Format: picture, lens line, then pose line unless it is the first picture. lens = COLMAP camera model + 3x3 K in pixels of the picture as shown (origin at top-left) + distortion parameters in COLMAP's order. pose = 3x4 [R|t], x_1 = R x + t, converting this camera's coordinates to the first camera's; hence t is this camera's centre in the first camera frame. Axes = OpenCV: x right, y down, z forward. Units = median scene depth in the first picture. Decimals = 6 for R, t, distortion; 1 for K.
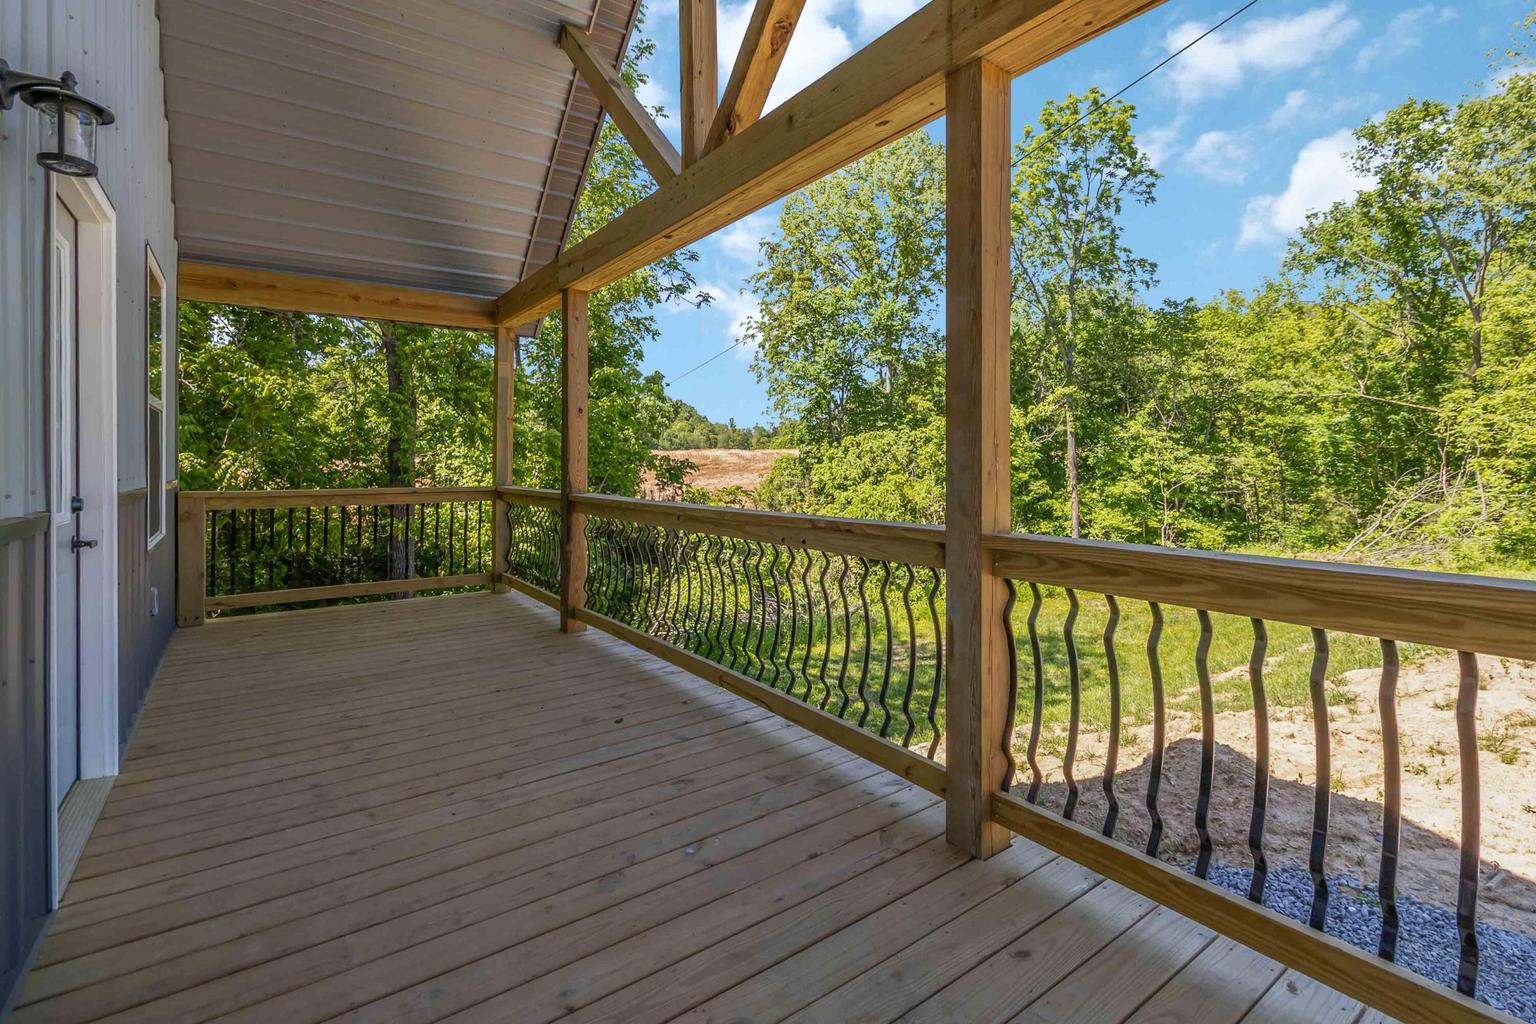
lens RADIAL K [[715.2, 0, 779.8], [0, 715.2, 481.6], [0, 0, 1]] dist [-0.000007, 0.000063]
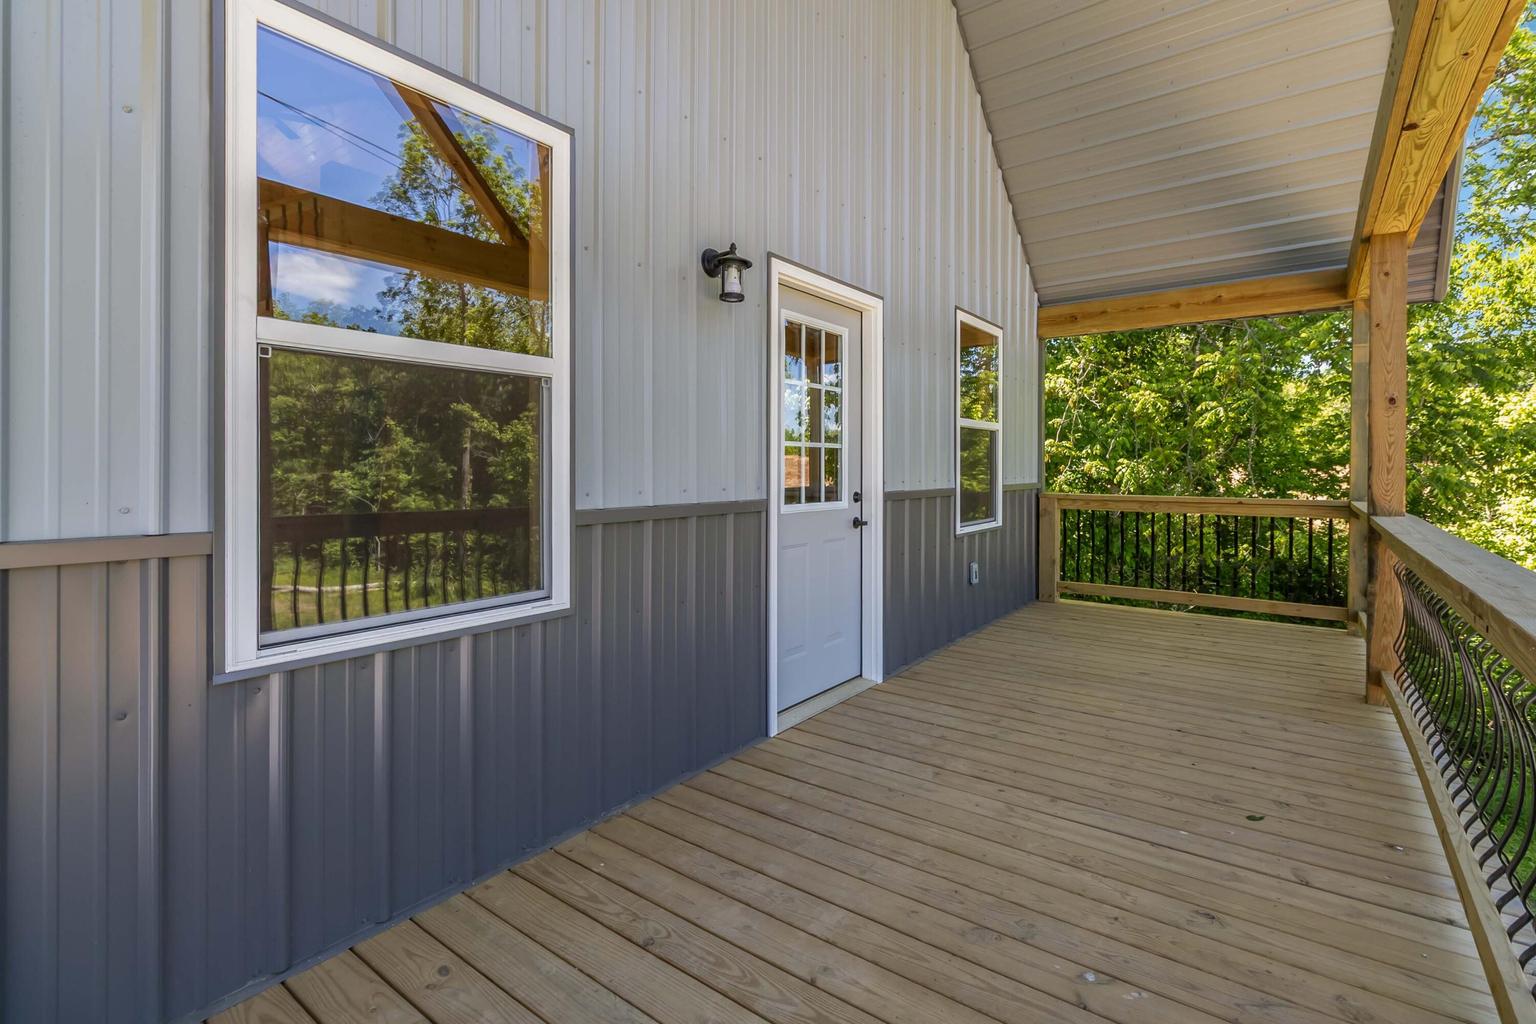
lens RADIAL K [[715.2, 0, 779.8], [0, 715.2, 481.6], [0, 0, 1]] dist [-0.000007, 0.000063]
pose [[0.297274, 0.022757, -0.954521, 0.438092], [-0.029276, 0.999463, 0.014711, -0.019474], [0.954343, 0.023571, 0.297780, 0.380185]]
